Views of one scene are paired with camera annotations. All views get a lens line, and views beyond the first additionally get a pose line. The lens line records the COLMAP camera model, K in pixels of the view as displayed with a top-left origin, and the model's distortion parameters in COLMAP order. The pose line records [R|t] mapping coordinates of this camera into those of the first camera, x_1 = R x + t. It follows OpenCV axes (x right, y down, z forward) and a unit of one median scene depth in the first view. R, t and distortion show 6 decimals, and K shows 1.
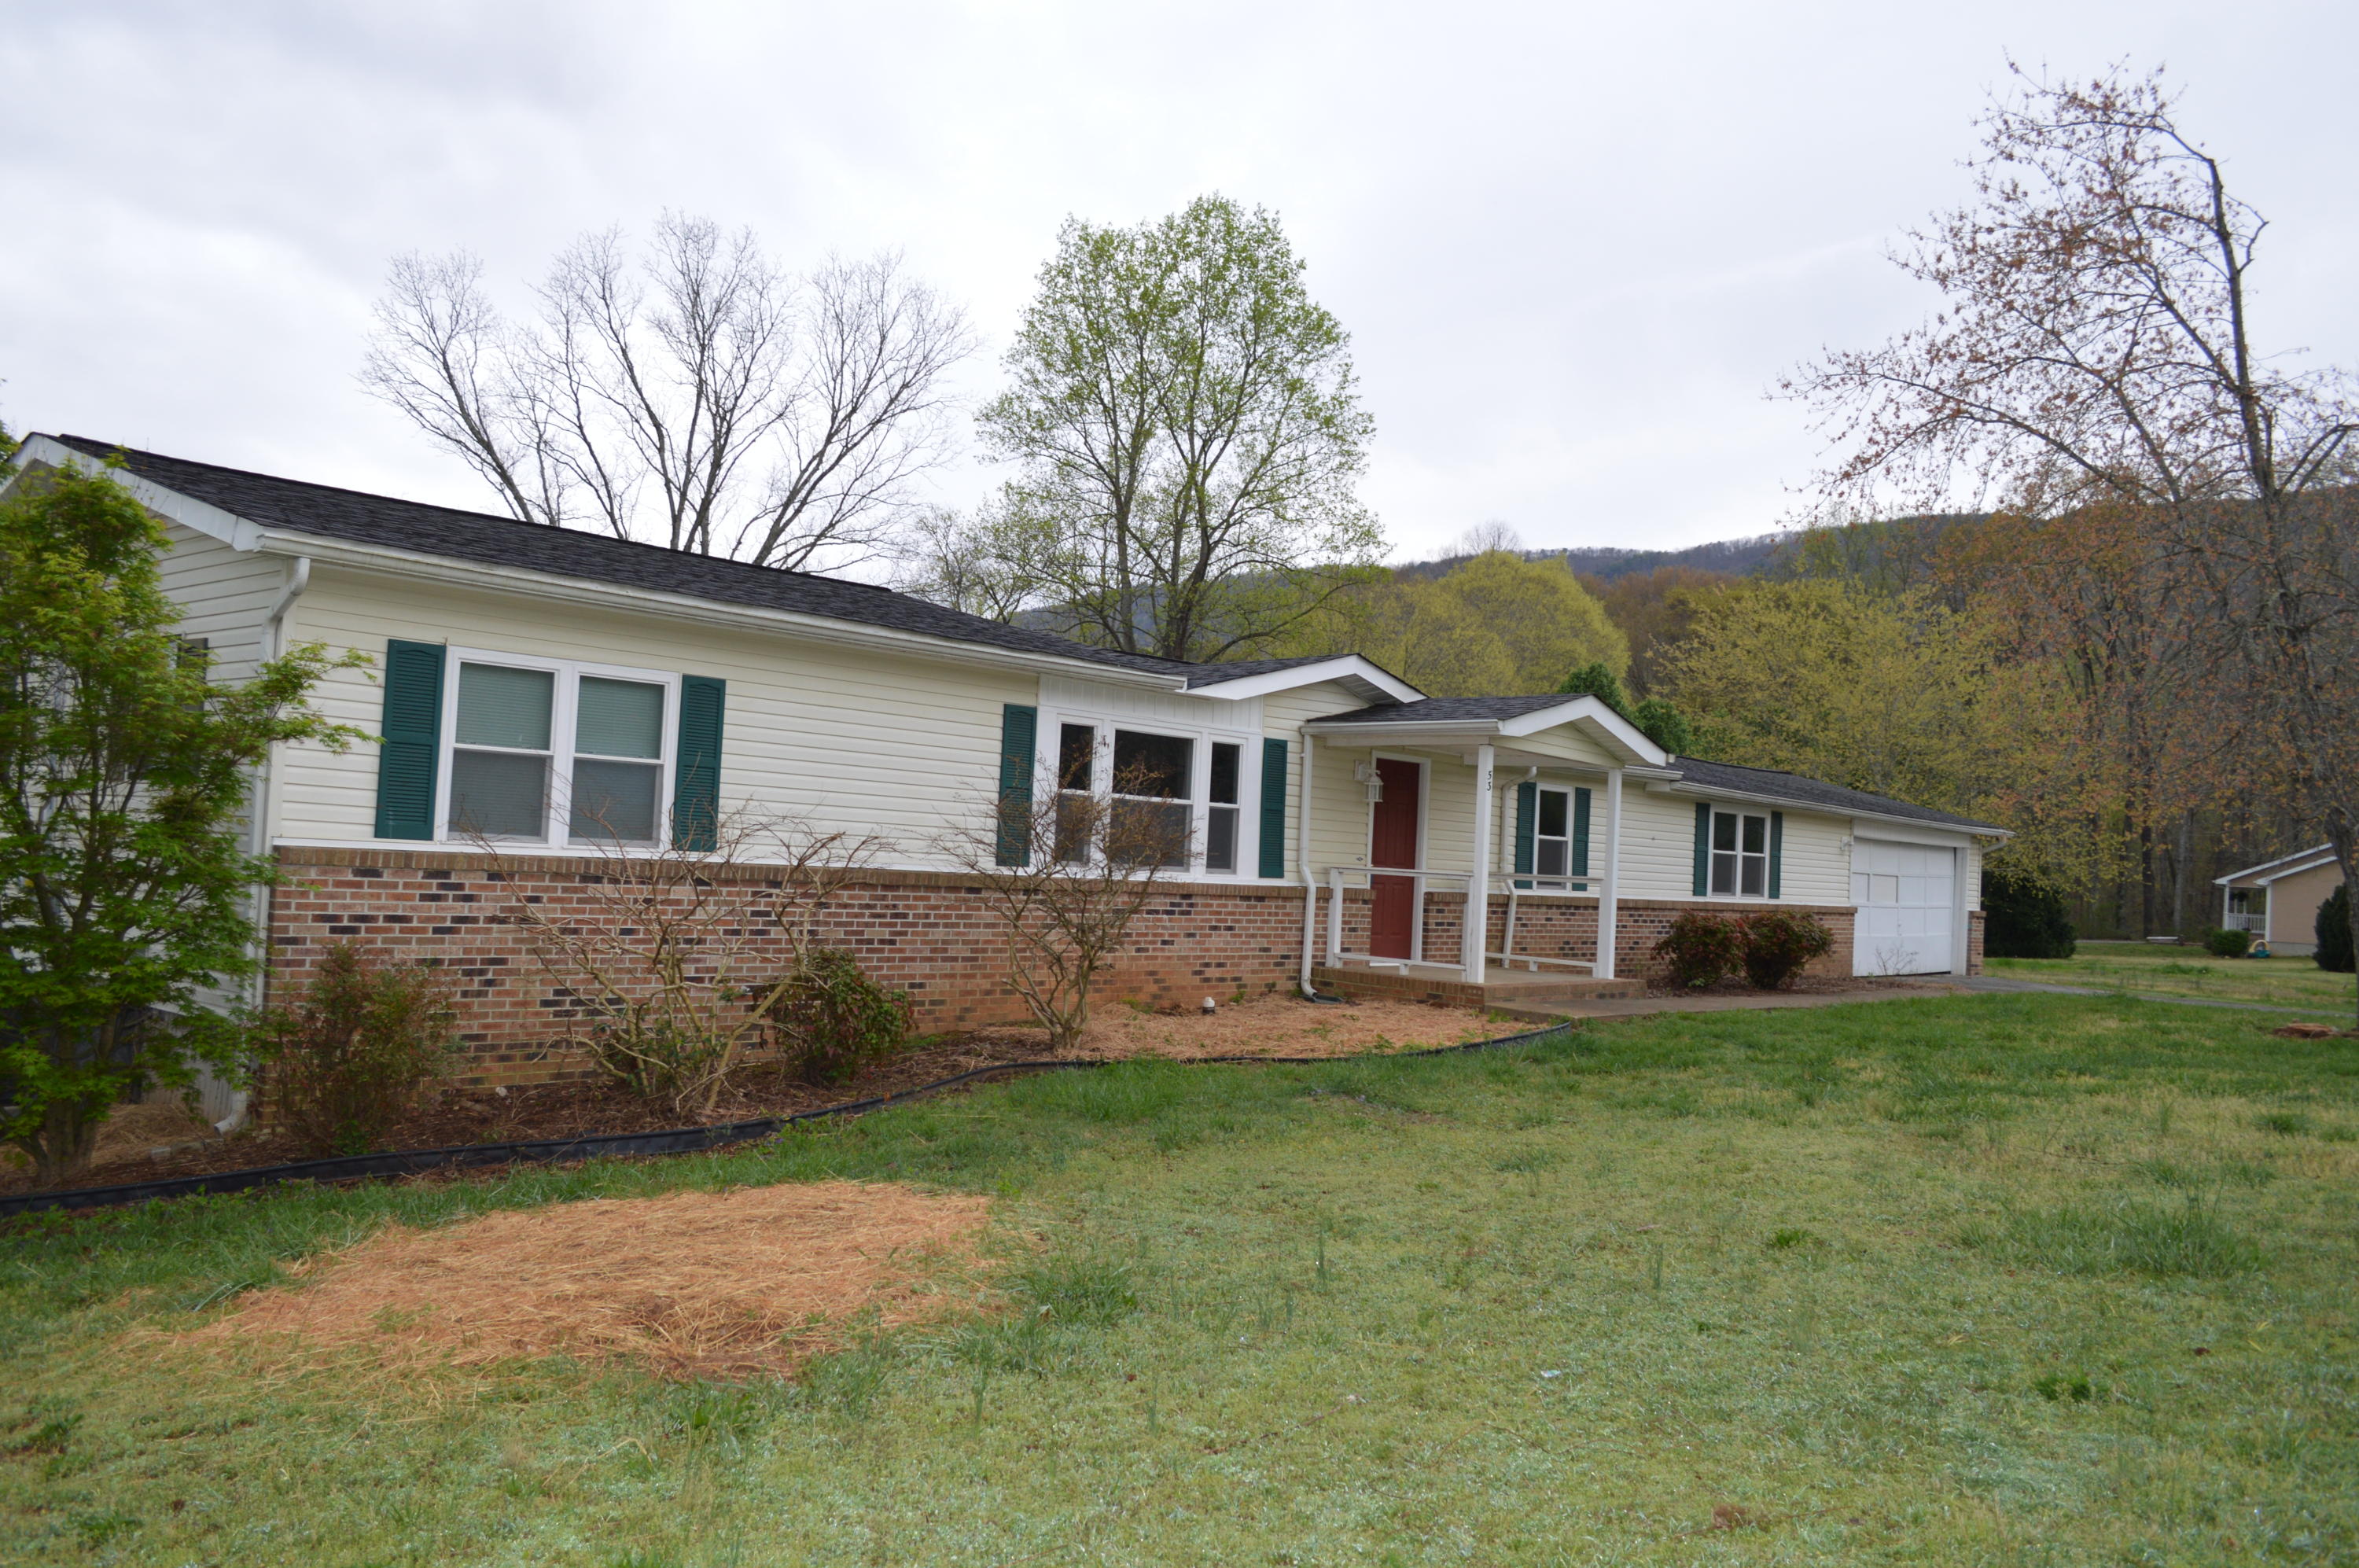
lens RADIAL K [[1846.9, 0, 1179.2], [0, 1846.9, 815.6], [0, 0, 1]] dist [-0.013794, 0.000951]
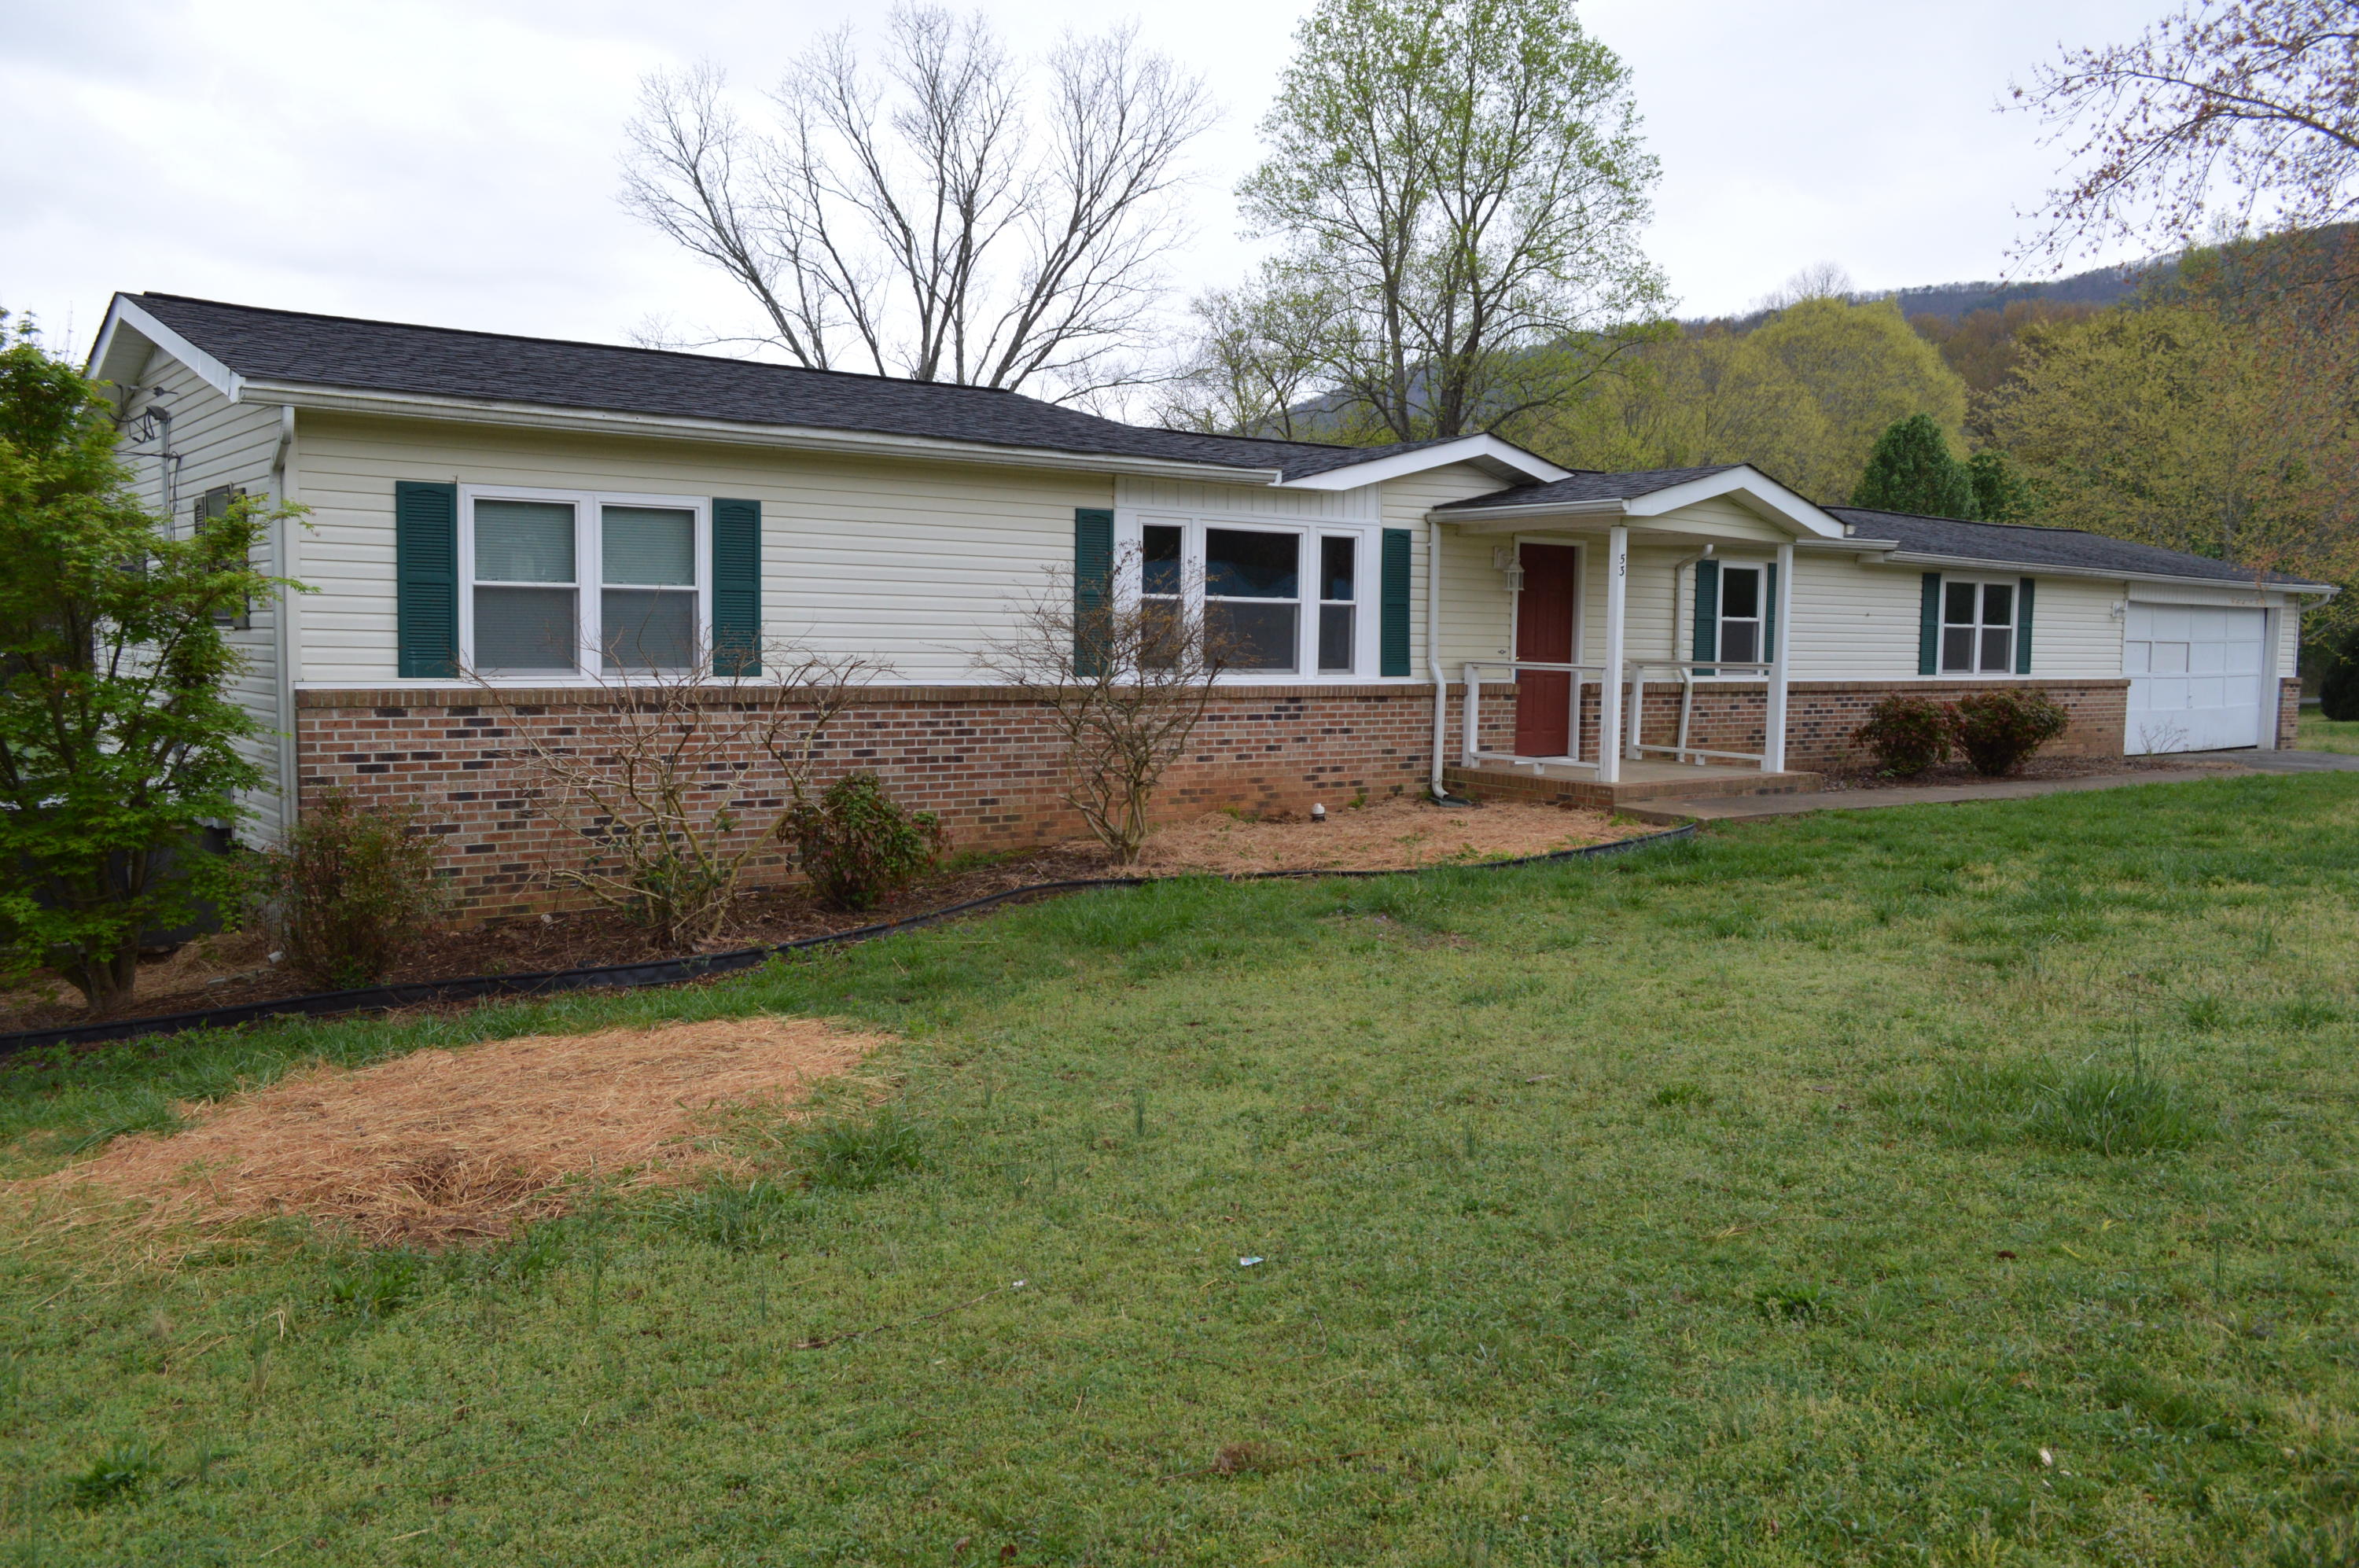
lens RADIAL K [[1846.9, 0, 1179.2], [0, 1846.9, 815.6], [0, 0, 1]] dist [-0.013794, 0.000951]
pose [[0.984205, -0.017413, -0.176175, 0.098354], [0.037892, 0.992809, 0.113556, -0.006752], [0.172931, -0.118438, 0.977787, 0.036377]]
